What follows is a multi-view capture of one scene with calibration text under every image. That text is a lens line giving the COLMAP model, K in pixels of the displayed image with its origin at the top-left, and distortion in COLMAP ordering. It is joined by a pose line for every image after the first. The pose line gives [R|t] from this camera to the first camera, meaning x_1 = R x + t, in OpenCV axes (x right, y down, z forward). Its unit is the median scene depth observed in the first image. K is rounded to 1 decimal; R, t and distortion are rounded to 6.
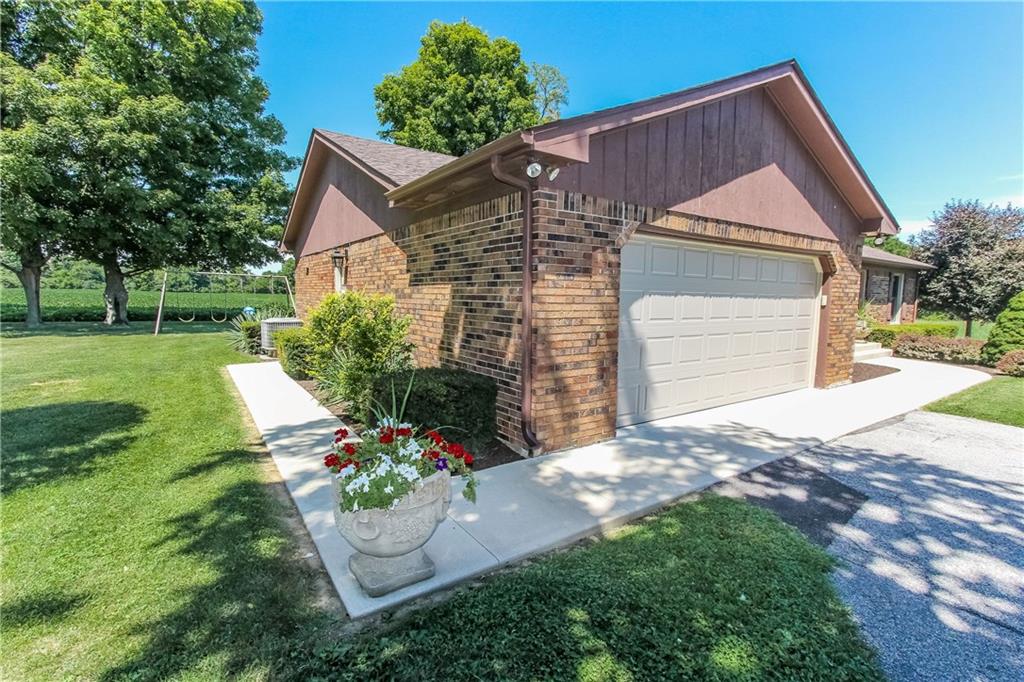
lens RADIAL K [[466.9, 0, 515.4], [0, 466.9, 339.1], [0, 0, 1]] dist [0.000536, -0.000251]
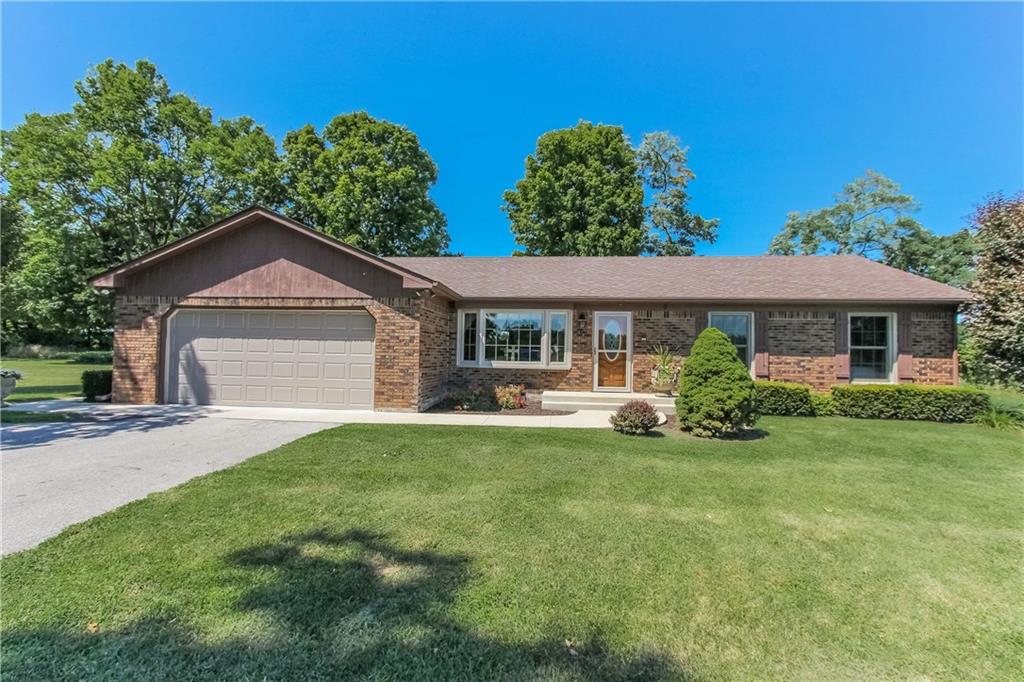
lens RADIAL K [[466.9, 0, 512.4], [0, 466.9, 341.3], [0, 0, 1]] dist [0.000536, -0.000251]
pose [[0.756661, -0.017273, -0.653580, 0.576840], [-0.068642, 0.992028, -0.105686, 0.008476], [0.650195, 0.124831, 0.749443, 0.085451]]
